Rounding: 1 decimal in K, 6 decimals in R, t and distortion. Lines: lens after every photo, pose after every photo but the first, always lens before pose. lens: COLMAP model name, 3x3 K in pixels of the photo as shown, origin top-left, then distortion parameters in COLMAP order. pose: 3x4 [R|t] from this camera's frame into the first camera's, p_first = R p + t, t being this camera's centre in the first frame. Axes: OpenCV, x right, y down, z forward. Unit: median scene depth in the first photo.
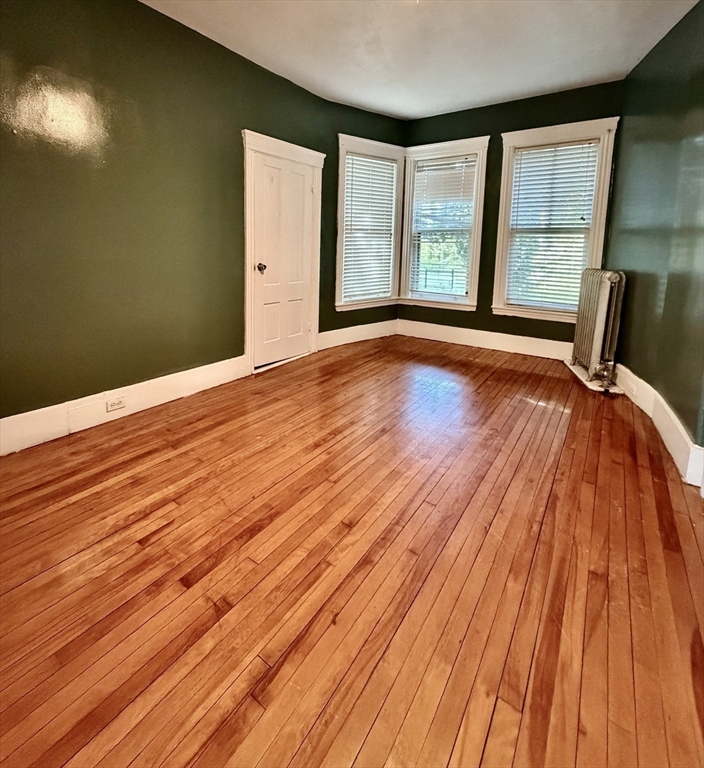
lens RADIAL K [[376.0, 0, 351.5], [0, 376.0, 297.8], [0, 0, 1]] dist [-0.001938, -0.000121]
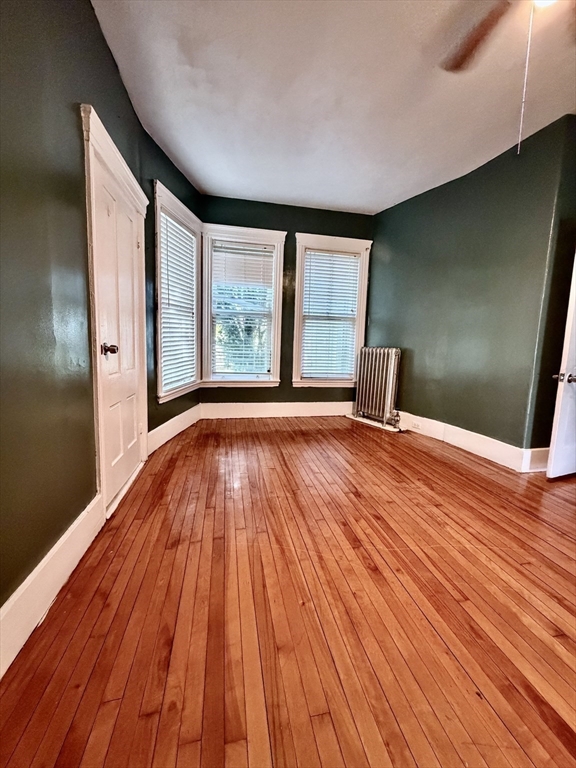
lens RADIAL K [[305.9, 0, 288.0], [0, 305.9, 384.0], [0, 0, 1]] dist [0.000340, 0.000326]
pose [[0.692522, -0.095885, 0.714996, -0.332505], [0.077625, 0.995277, 0.058288, -0.024885], [-0.717208, 0.015136, 0.696695, 0.349719]]
